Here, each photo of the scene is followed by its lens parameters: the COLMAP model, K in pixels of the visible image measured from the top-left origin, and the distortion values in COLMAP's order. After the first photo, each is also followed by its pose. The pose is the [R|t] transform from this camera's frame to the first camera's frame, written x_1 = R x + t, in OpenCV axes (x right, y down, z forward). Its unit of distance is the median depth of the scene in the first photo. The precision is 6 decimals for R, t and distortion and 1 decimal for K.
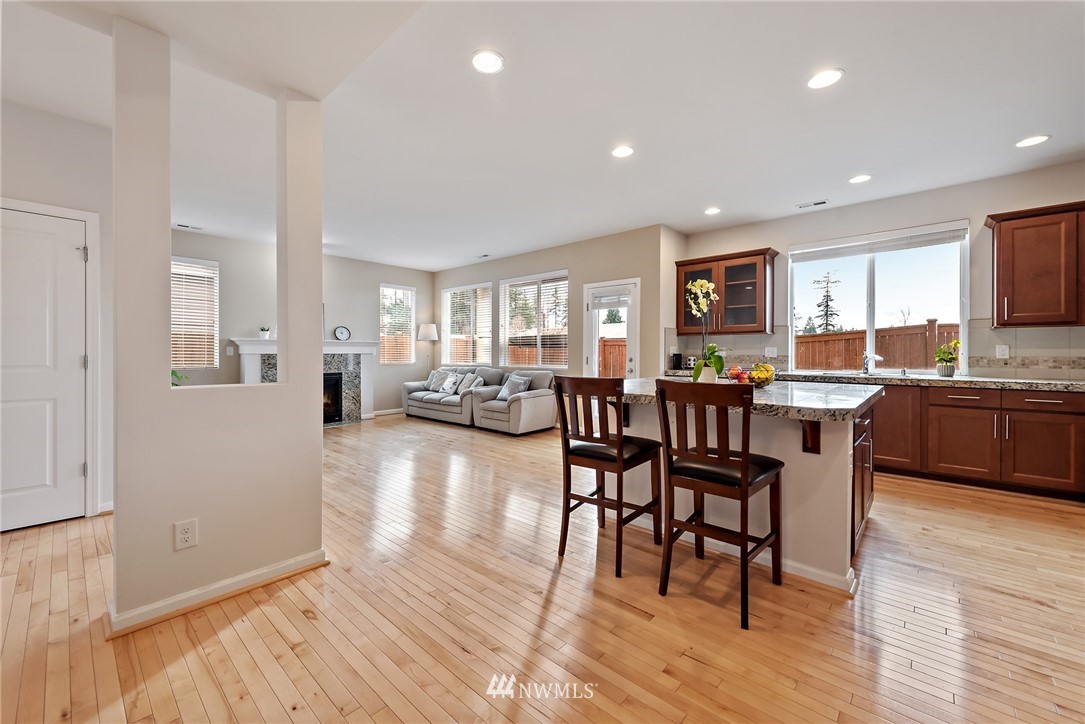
lens RADIAL K [[424.2, 0, 543.6], [0, 424.2, 351.4], [0, 0, 1]] dist [0.001578, -0.000245]
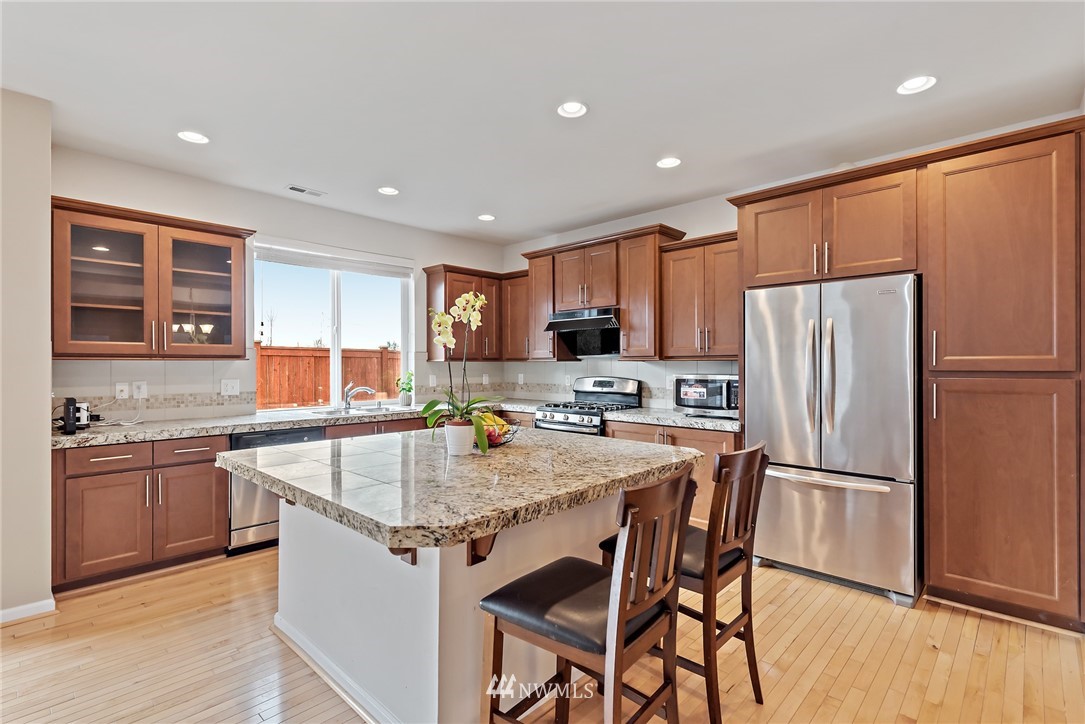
lens RADIAL K [[505.1, 0, 537.7], [0, 505.1, 364.7], [0, 0, 1]] dist [0.004395, -0.000771]
pose [[0.036857, -0.004327, 0.999311, -0.196055], [0.001799, 0.999989, 0.004264, -0.029763], [-0.999319, 0.001640, 0.036865, 0.423789]]
